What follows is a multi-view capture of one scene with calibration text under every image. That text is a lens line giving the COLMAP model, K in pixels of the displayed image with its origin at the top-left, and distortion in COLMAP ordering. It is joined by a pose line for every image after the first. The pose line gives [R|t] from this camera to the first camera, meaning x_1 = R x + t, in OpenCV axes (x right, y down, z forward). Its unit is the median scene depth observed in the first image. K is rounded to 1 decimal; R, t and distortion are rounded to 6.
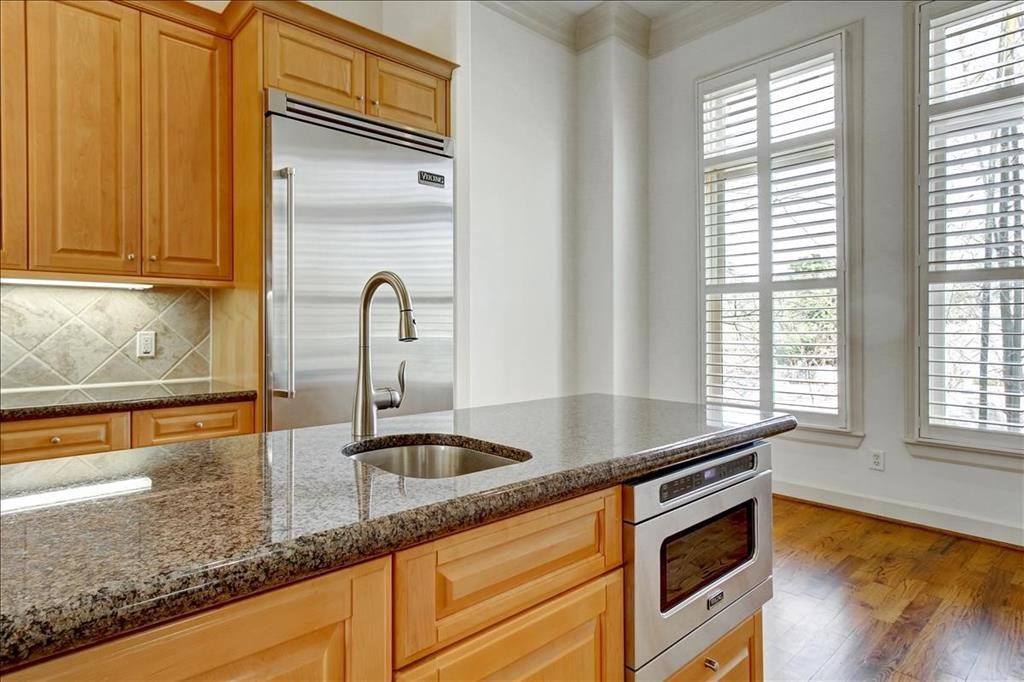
lens RADIAL K [[563.4, 0, 512.4], [0, 563.4, 331.4], [0, 0, 1]] dist [-0.005151, 0.003661]
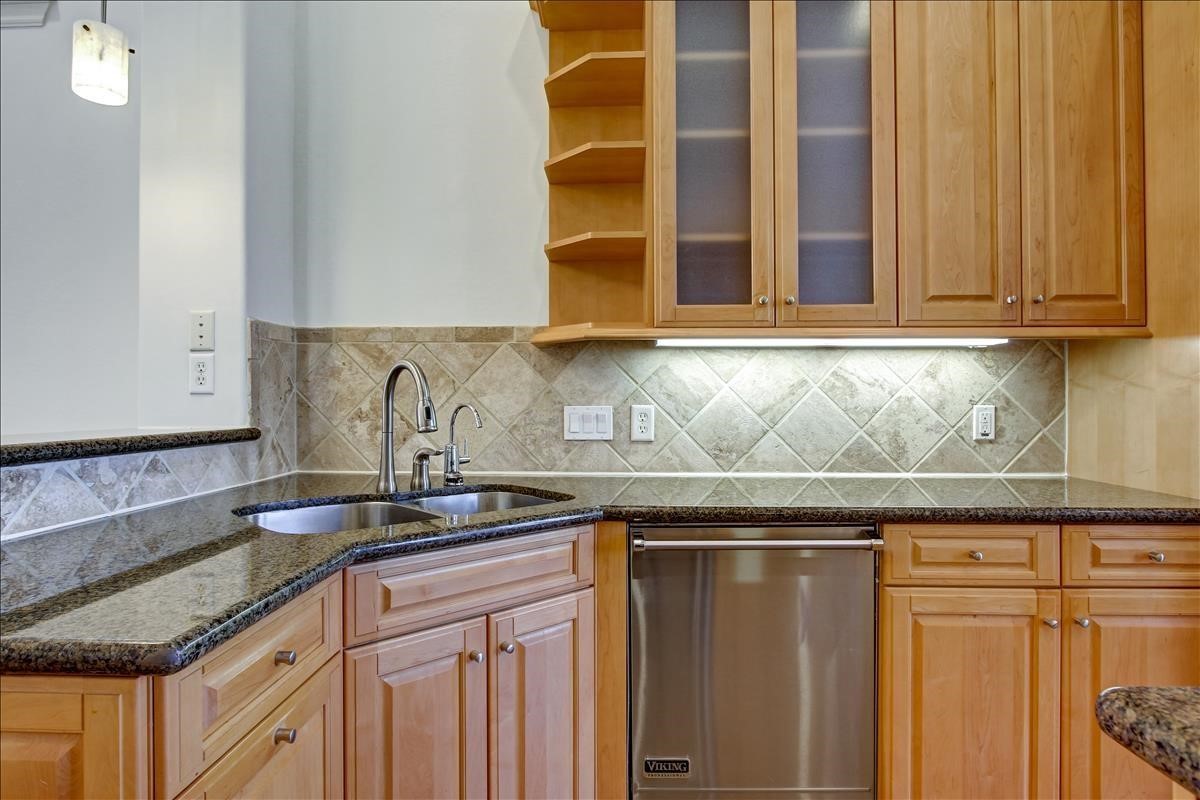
lens RADIAL K [[660.2, 0, 599.8], [0, 660.2, 397.3], [0, 0, 1]] dist [-0.005151, 0.003661]
pose [[0.700884, -0.003919, -0.713264, -0.429588], [-0.006539, 0.999908, -0.011920, 0.003656], [0.713245, 0.013019, 0.700794, 0.052219]]
